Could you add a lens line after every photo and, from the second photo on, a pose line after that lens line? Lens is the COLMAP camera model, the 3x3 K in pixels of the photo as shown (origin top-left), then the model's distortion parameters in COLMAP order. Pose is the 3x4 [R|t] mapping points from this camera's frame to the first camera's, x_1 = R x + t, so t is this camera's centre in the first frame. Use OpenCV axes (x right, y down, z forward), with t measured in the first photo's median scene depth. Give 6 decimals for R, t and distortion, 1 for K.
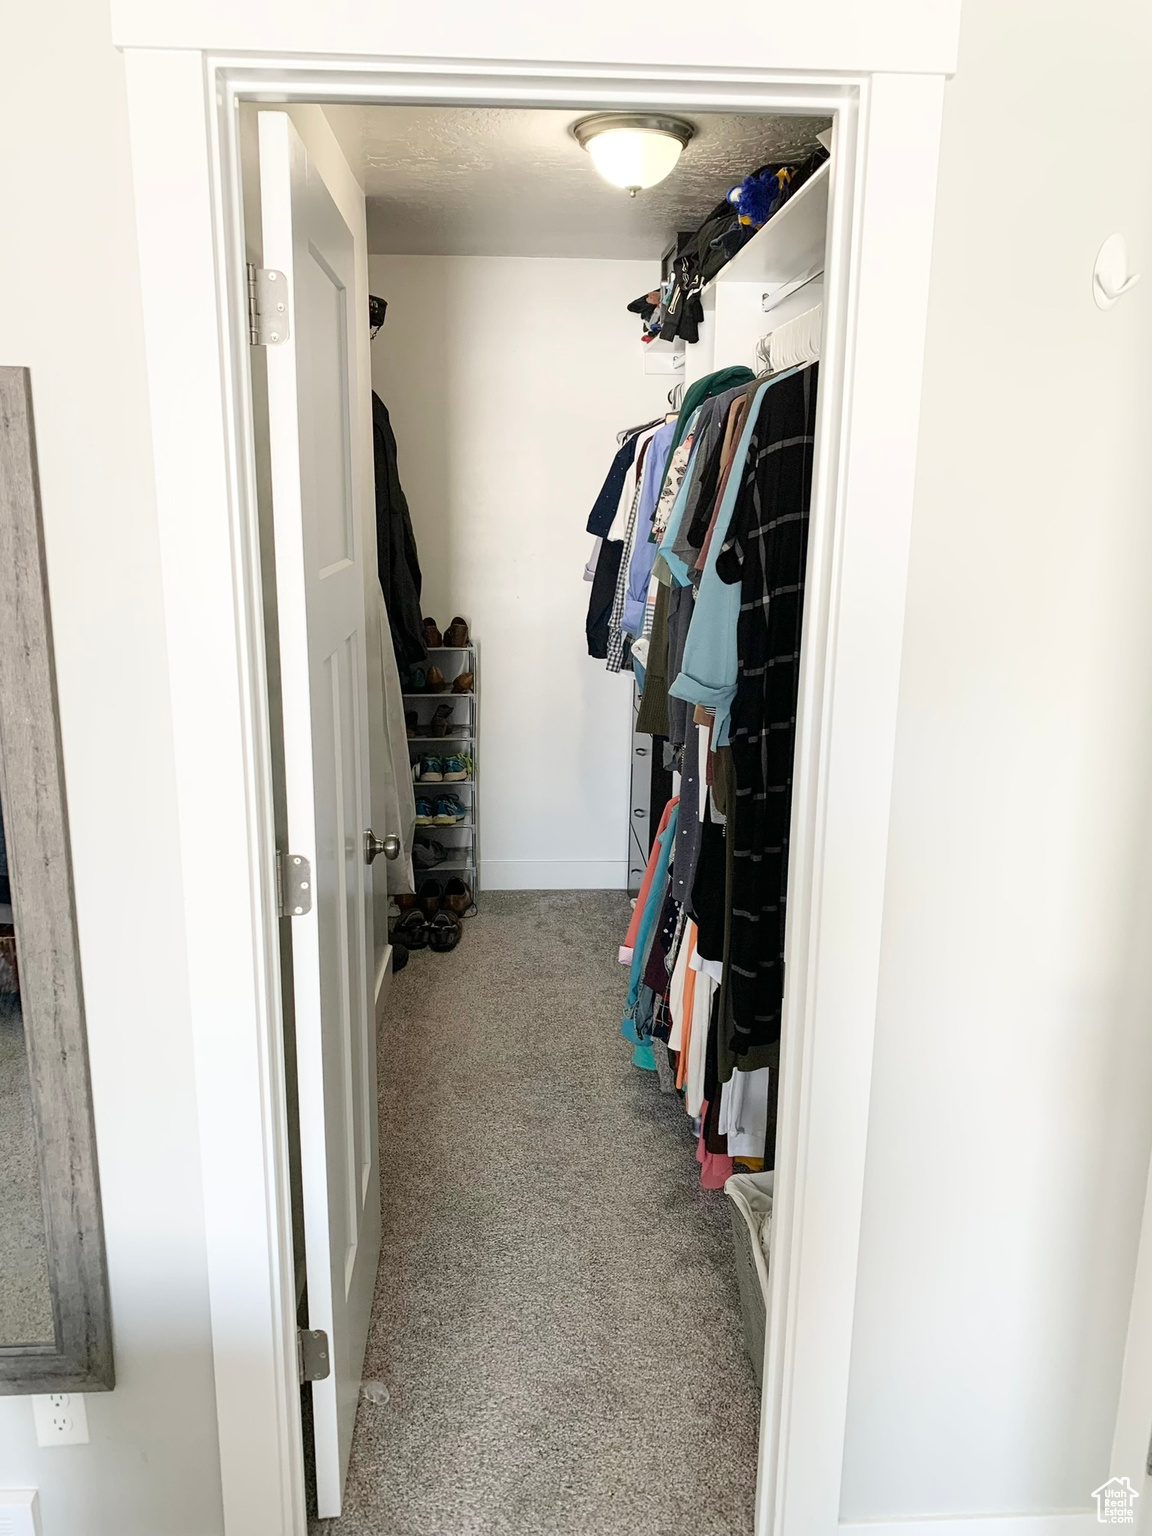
lens RADIAL K [[1188.6, 0, 576.4], [0, 1188.6, 778.7], [0, 0, 1]] dist [0.062800, -0.007684]
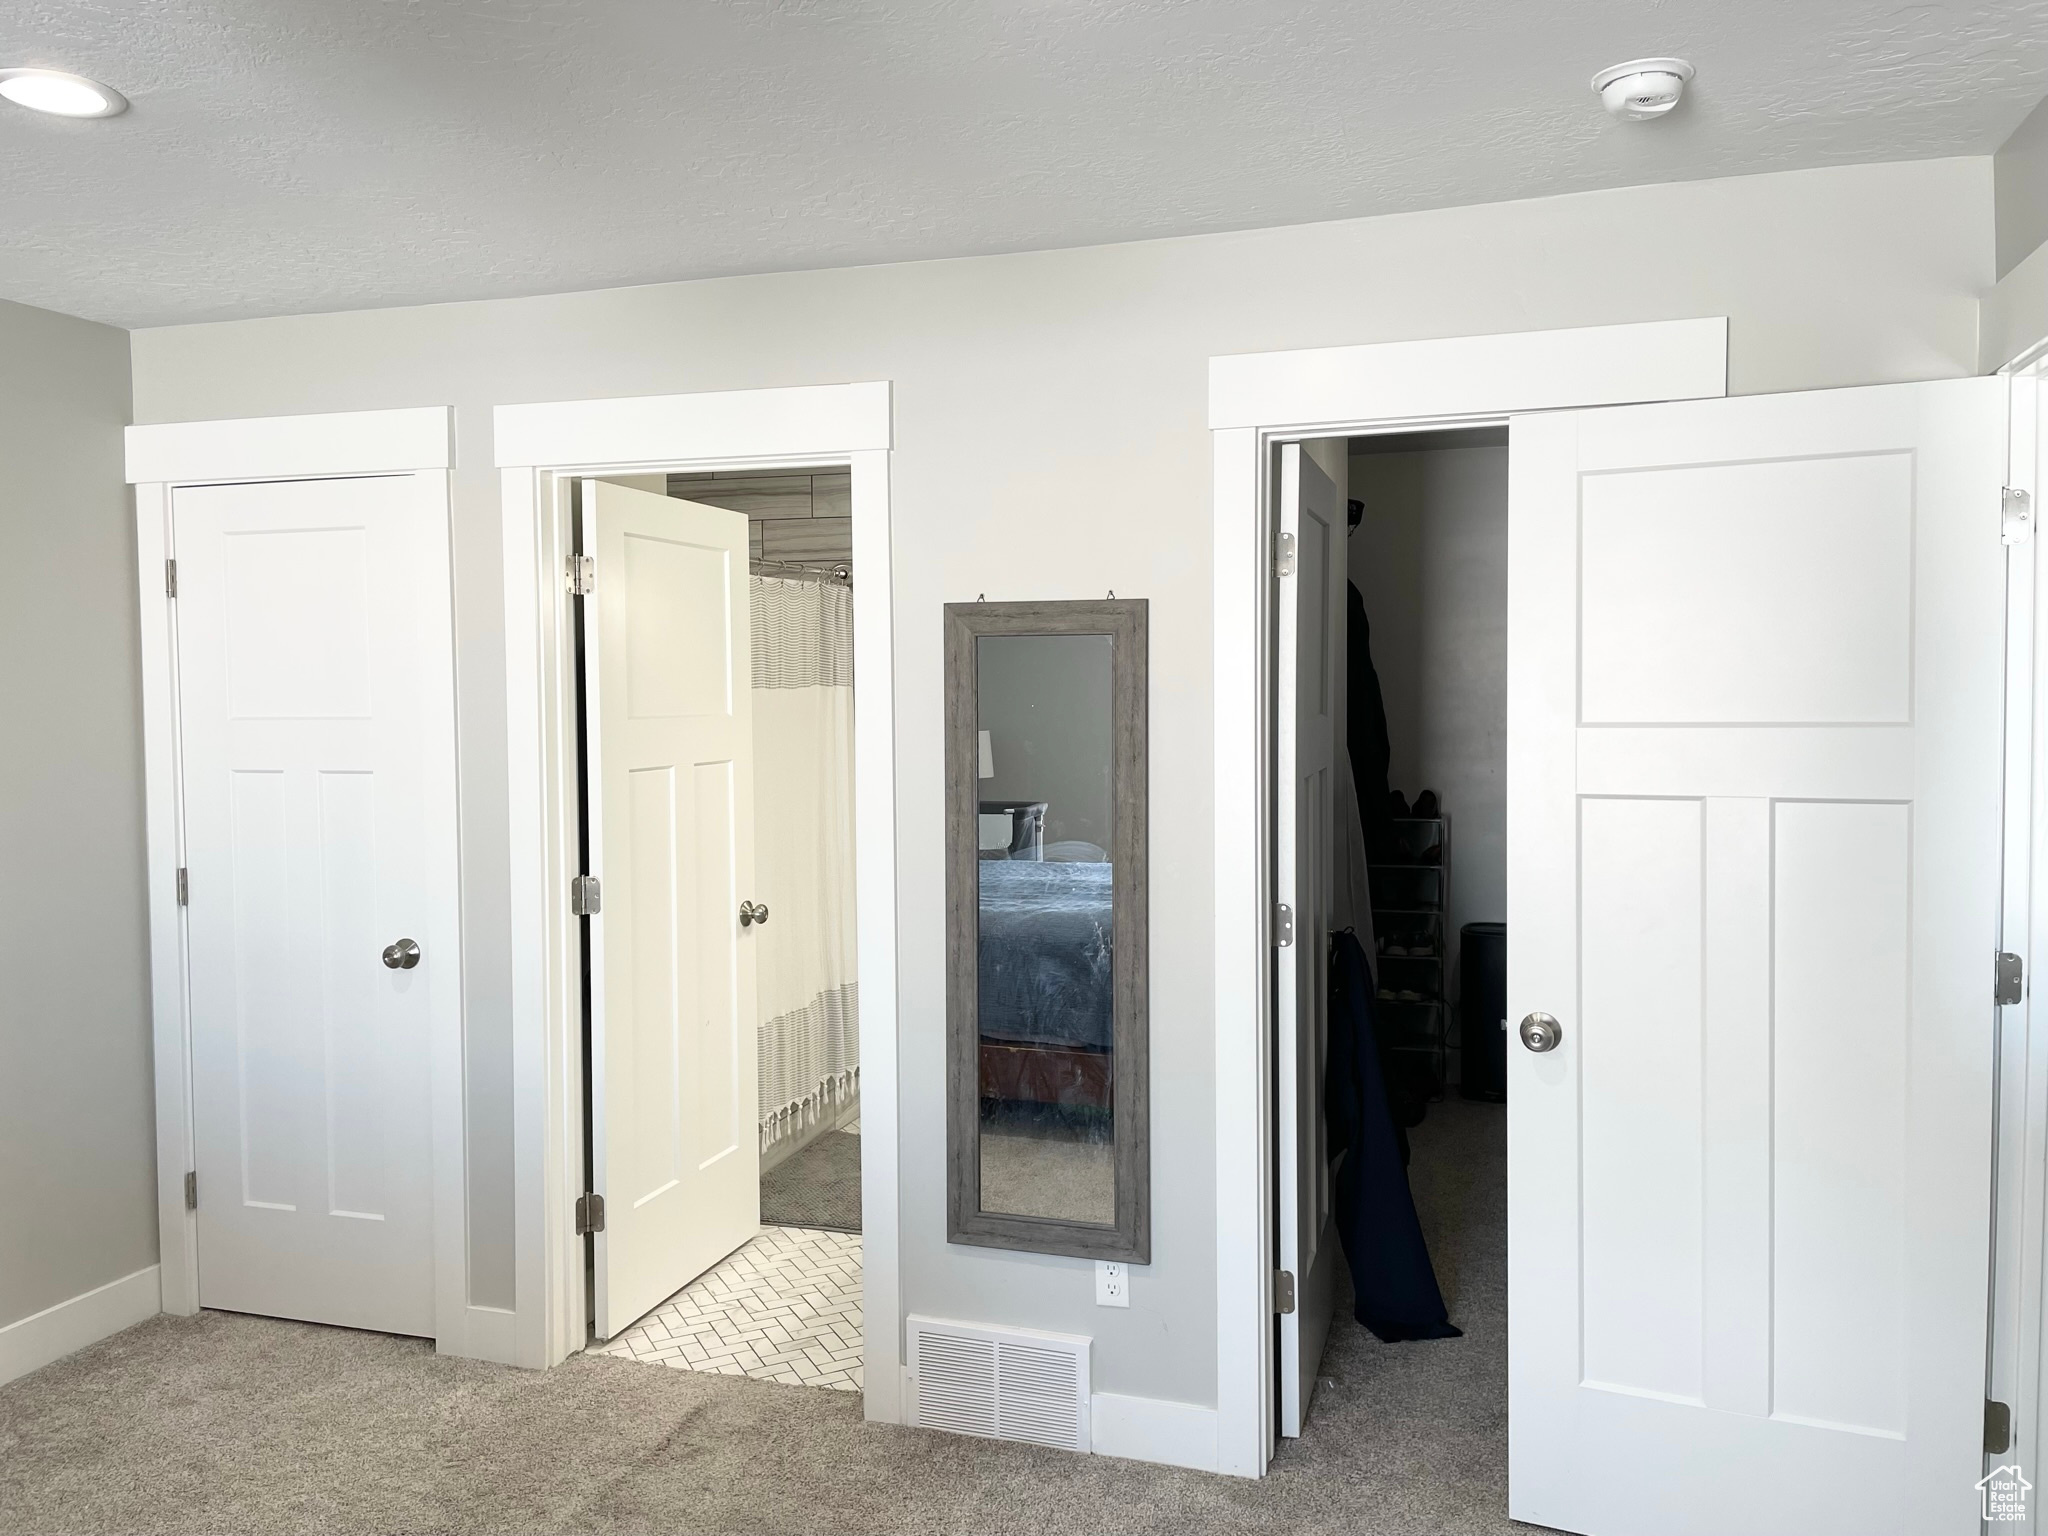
lens RADIAL K [[1547.6, 0, 1020.0], [0, 1547.6, 768.6], [0, 0, 1]] dist [0.047133, -0.005883]
pose [[0.931515, 0.001147, -0.363700, 0.054848], [-0.065324, 0.984261, -0.164204, 0.081522], [0.357787, 0.176717, 0.916929, -0.310656]]
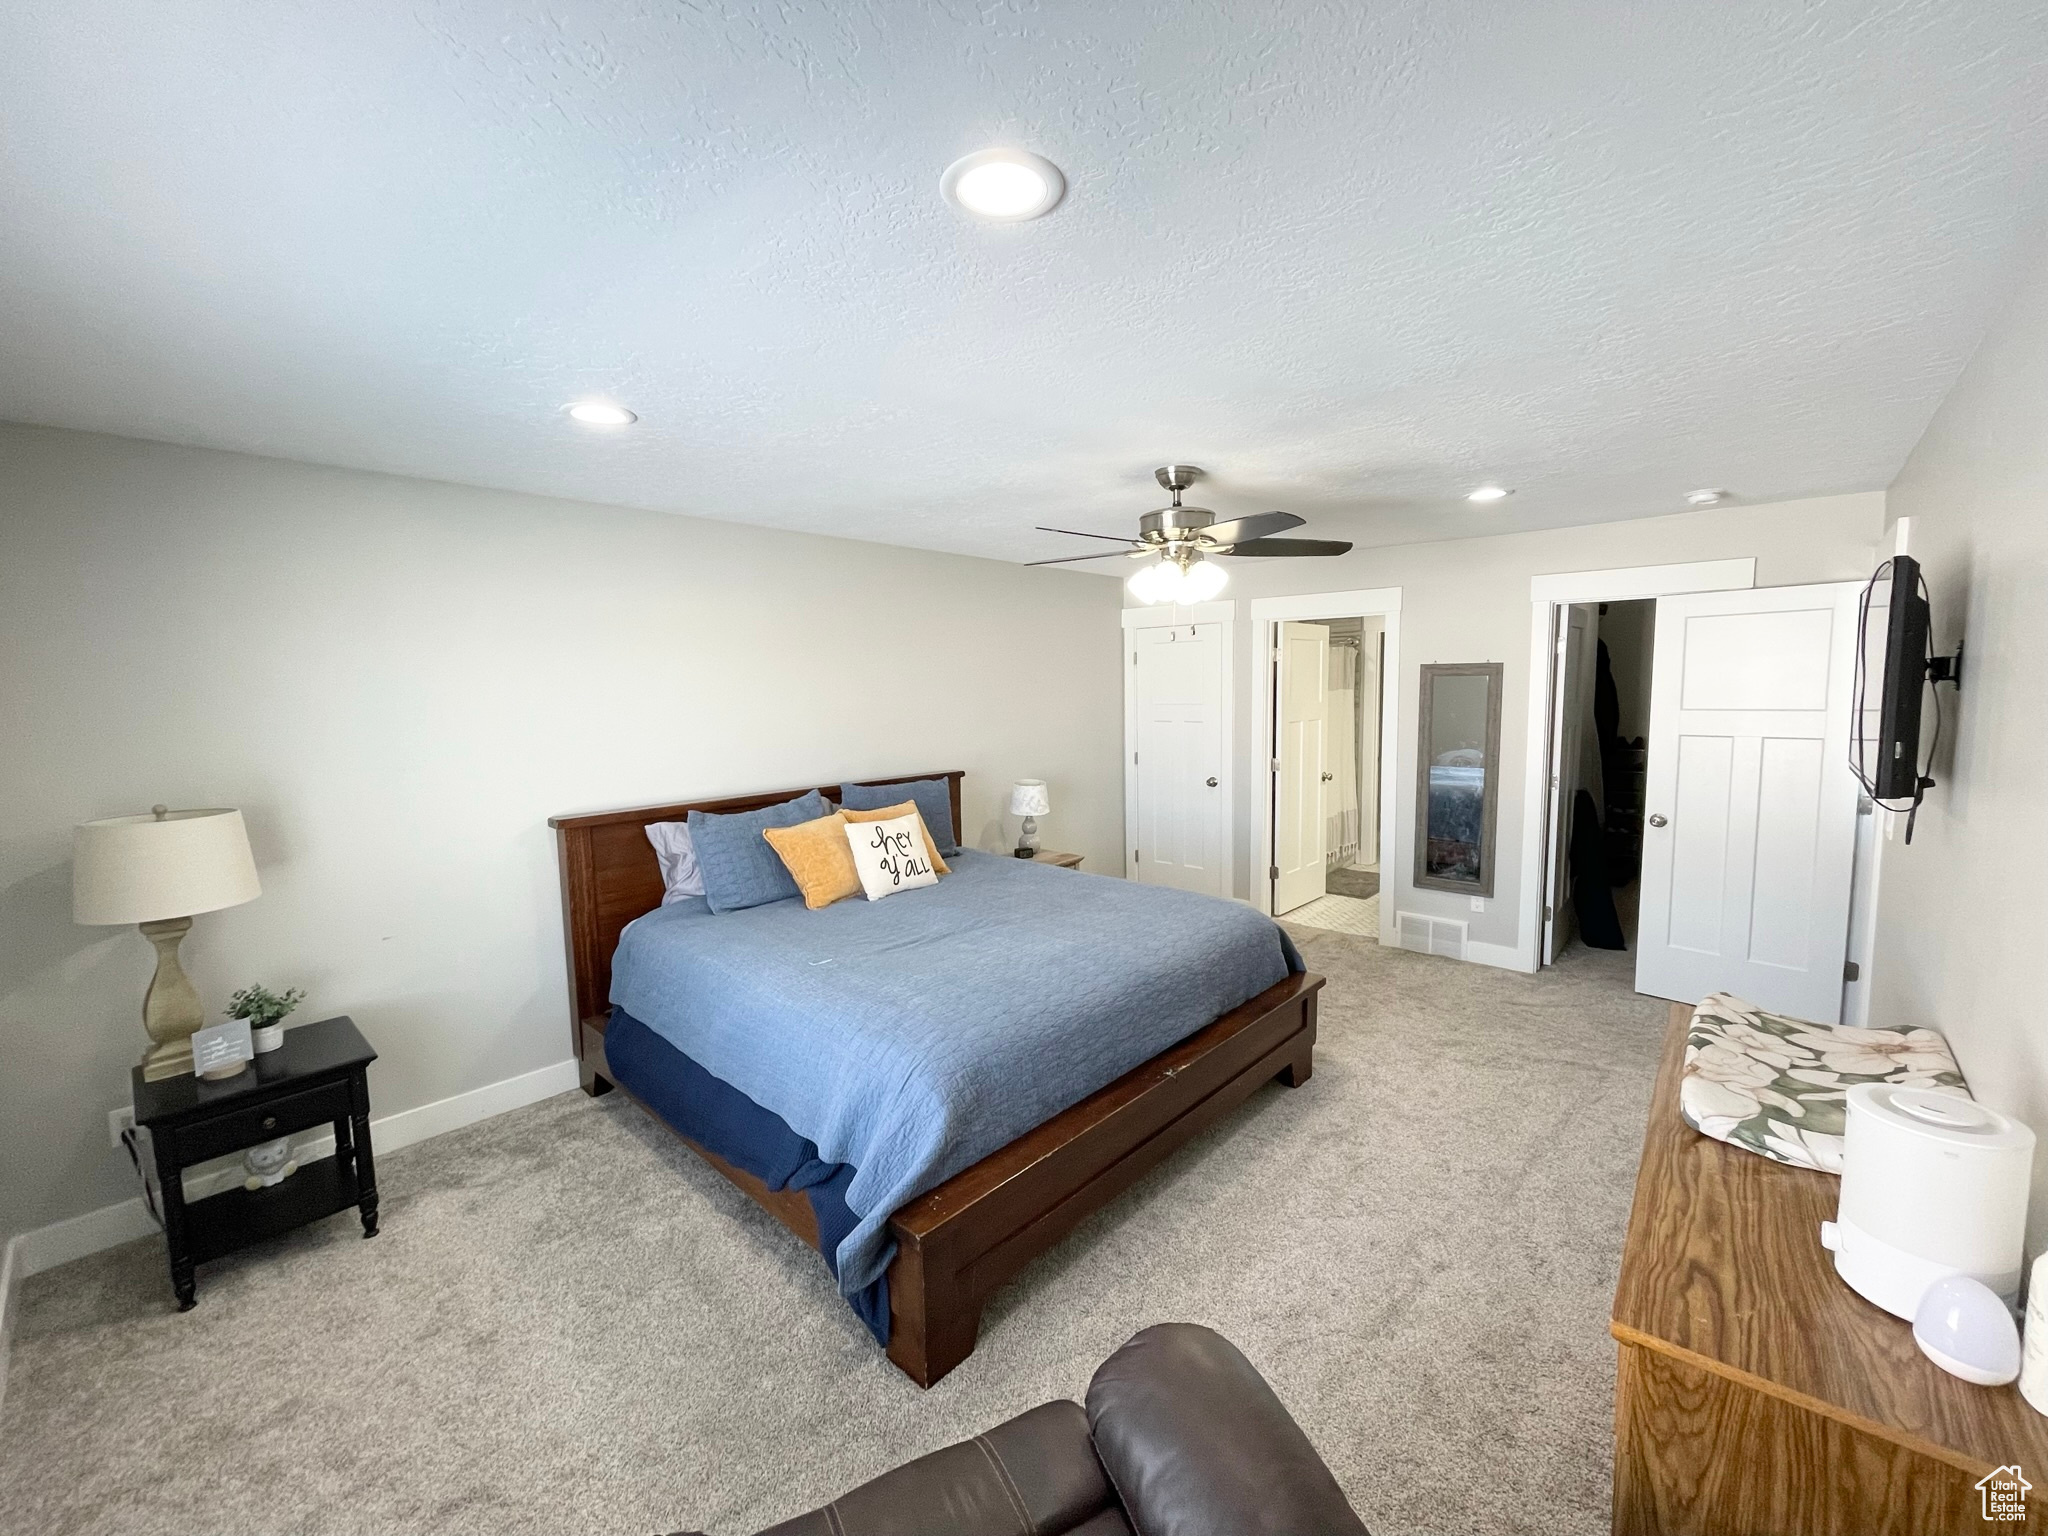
lens RADIAL K [[835.8, 0, 1034.2], [0, 835.8, 768.9], [0, 0, 1]] dist [-0.003400, 0.000230]
pose [[0.716014, 0.051484, -0.696185, 0.163087], [-0.137710, 0.988097, -0.068562, 0.168203], [0.684369, 0.144963, 0.714581, -0.769124]]
